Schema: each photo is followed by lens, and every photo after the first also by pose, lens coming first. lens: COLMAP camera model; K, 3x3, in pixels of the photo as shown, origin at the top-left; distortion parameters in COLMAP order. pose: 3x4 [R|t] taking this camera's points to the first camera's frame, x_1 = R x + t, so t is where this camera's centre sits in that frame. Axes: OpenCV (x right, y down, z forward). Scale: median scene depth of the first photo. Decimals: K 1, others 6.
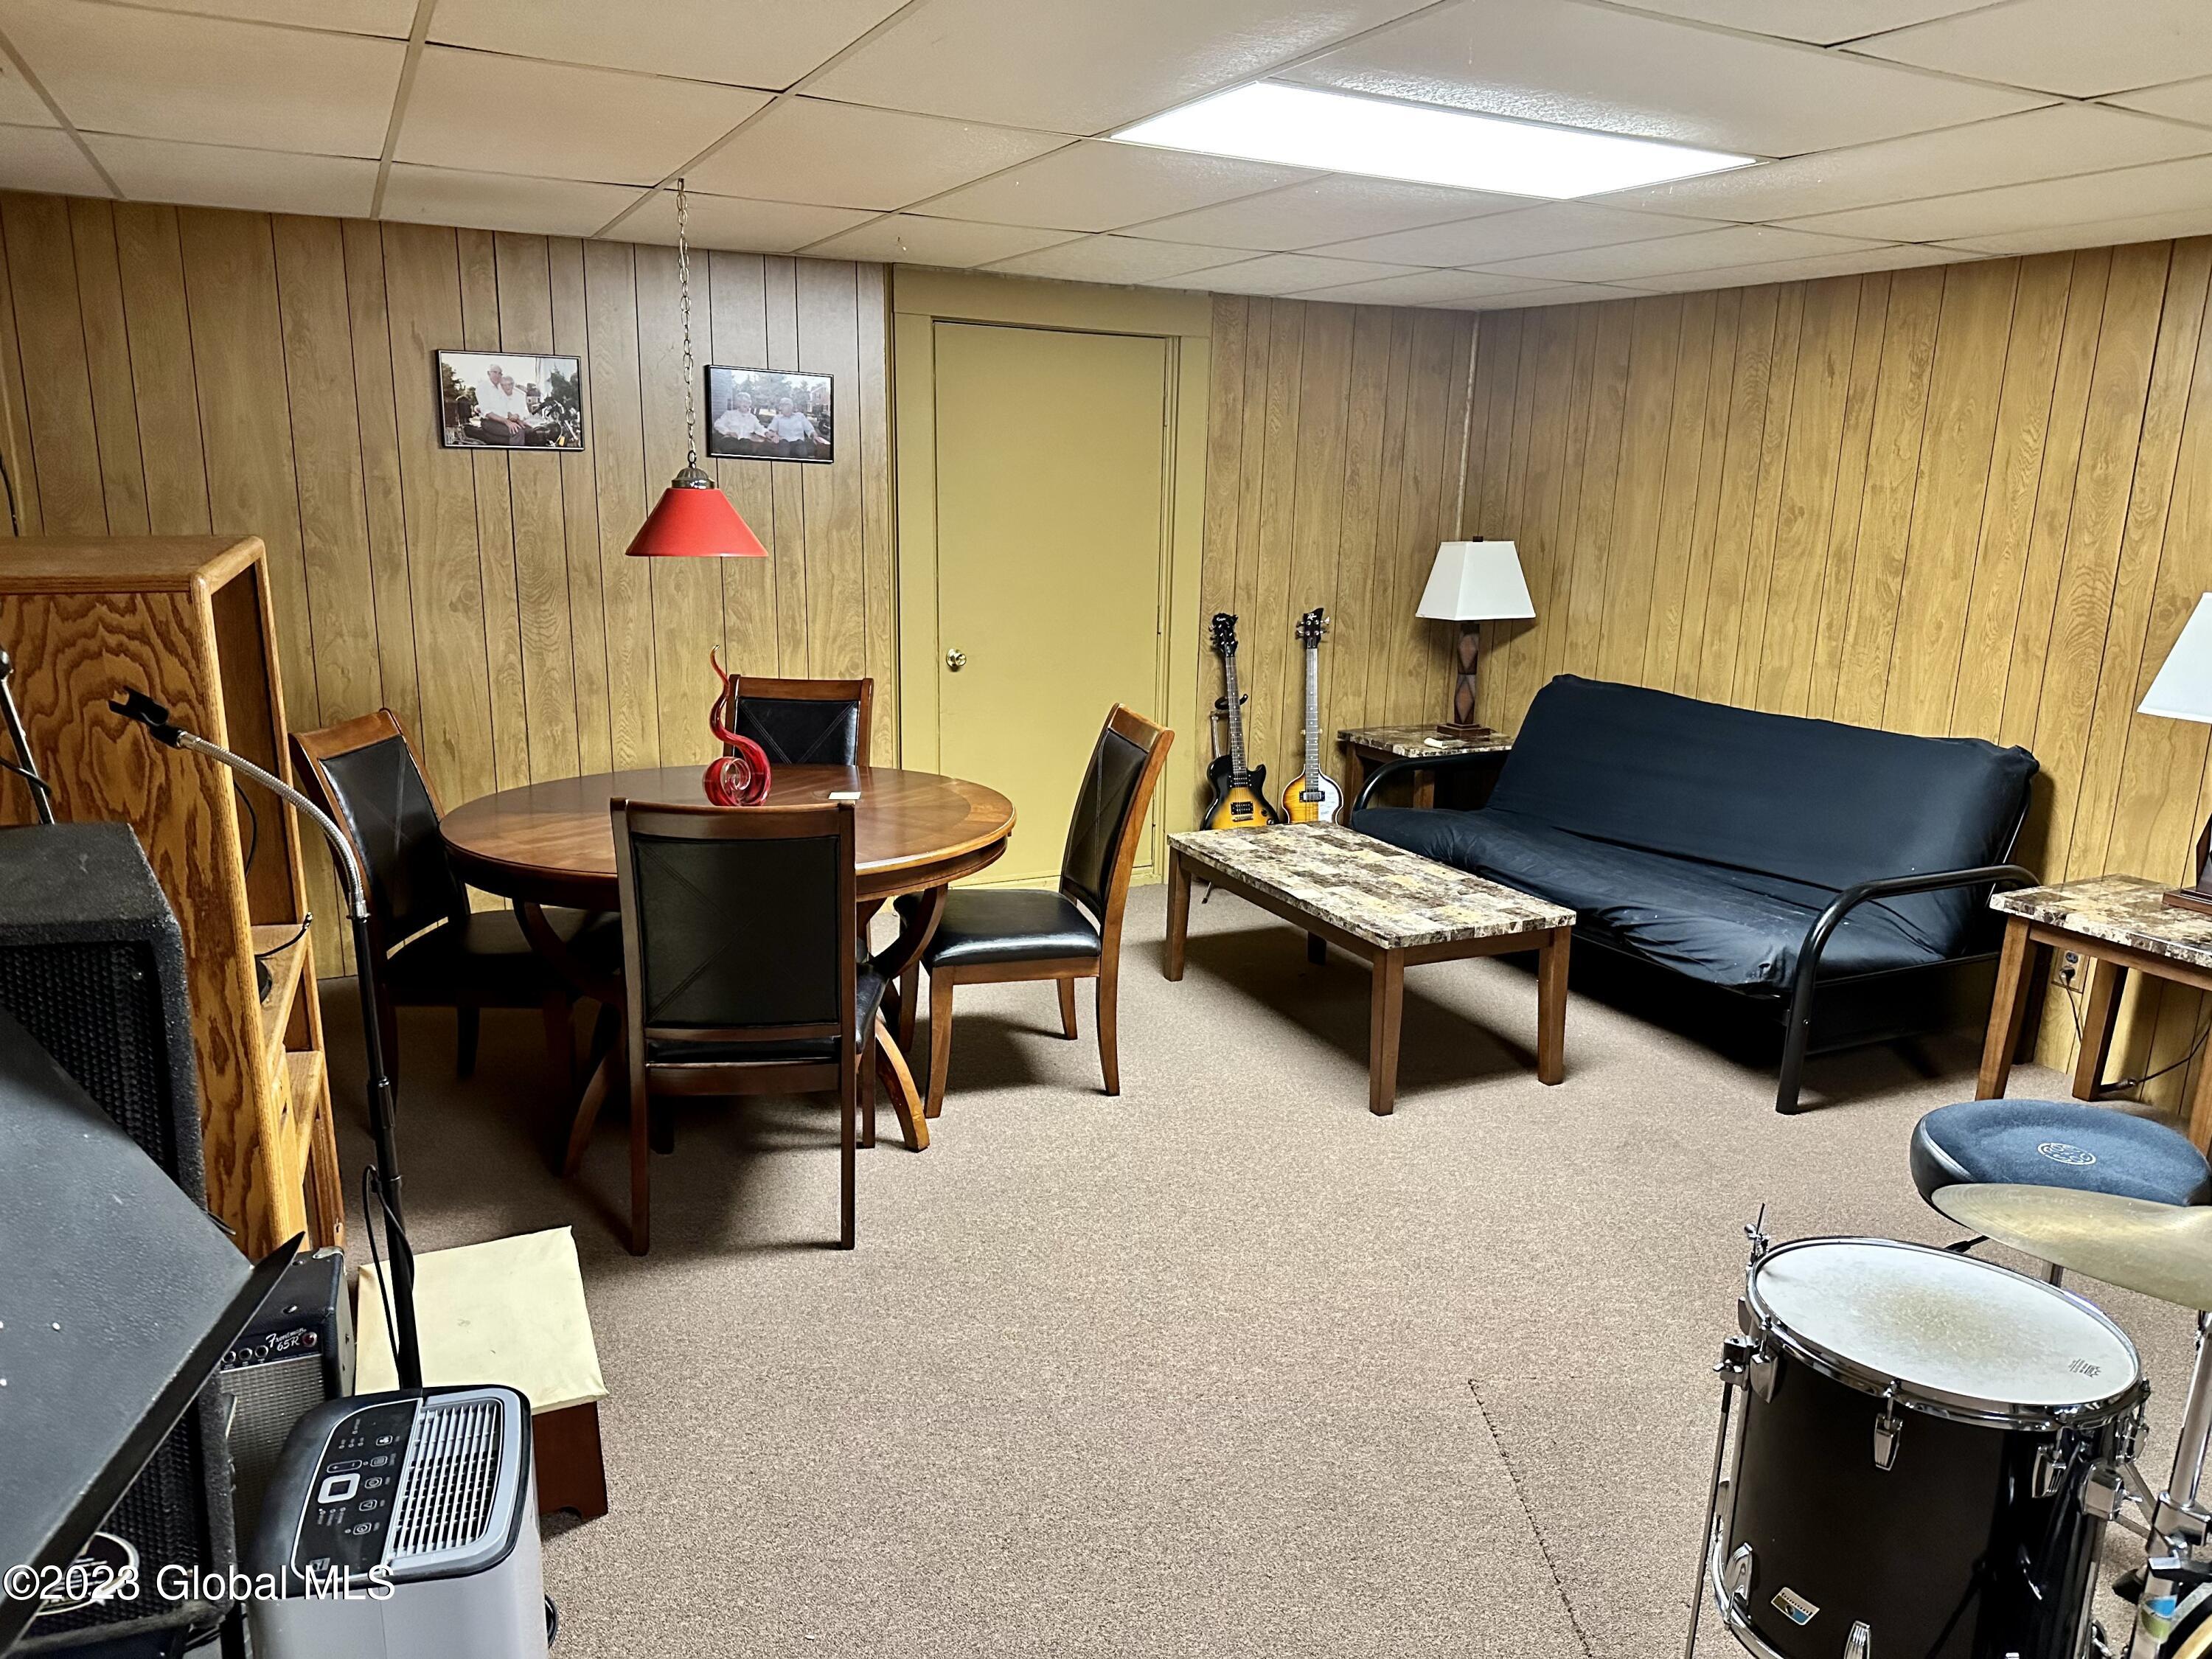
lens RADIAL K [[1540.7, 0, 1117.1], [0, 1540.7, 825.9], [0, 0, 1]] dist [0.024099, -0.028477]
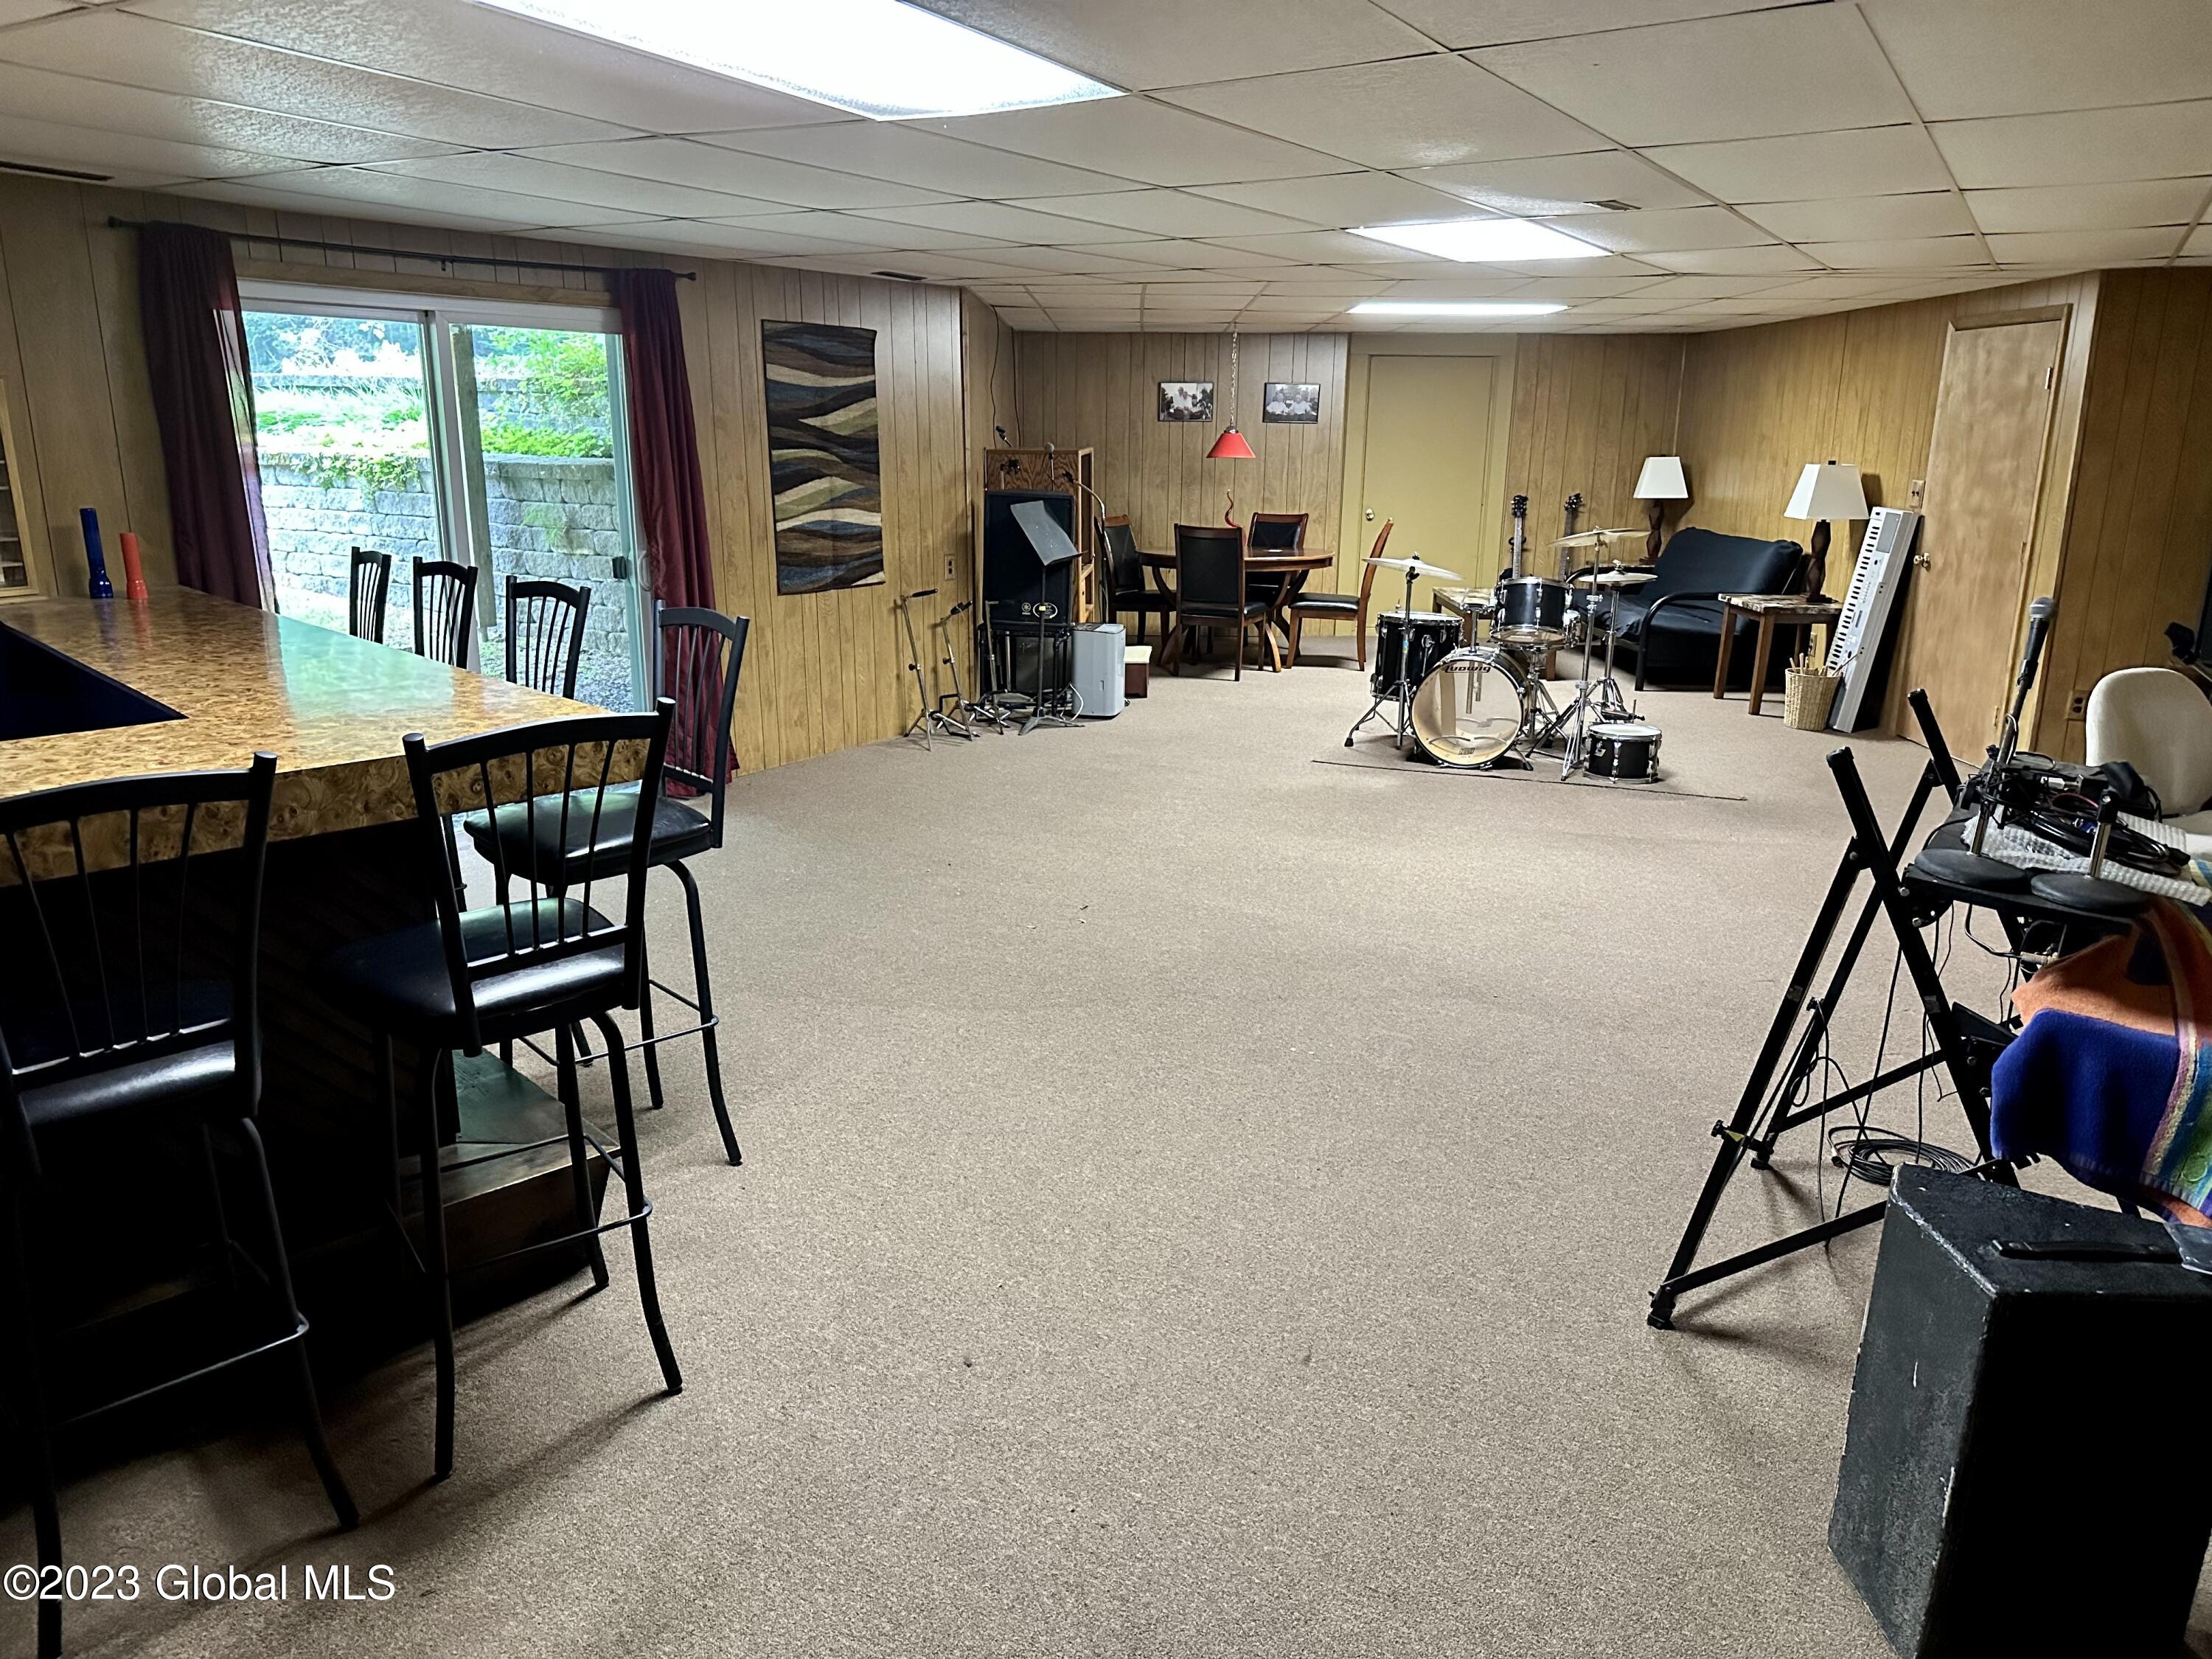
lens RADIAL K [[1540.7, 0, 1104.3], [0, 1540.7, 836.2], [0, 0, 1]] dist [0.024099, -0.028477]
pose [[0.880626, 0.101452, -0.462823, 0.670784], [-0.087028, 0.994823, 0.052478, 0.284237], [0.465751, -0.005935, 0.884896, -1.187703]]
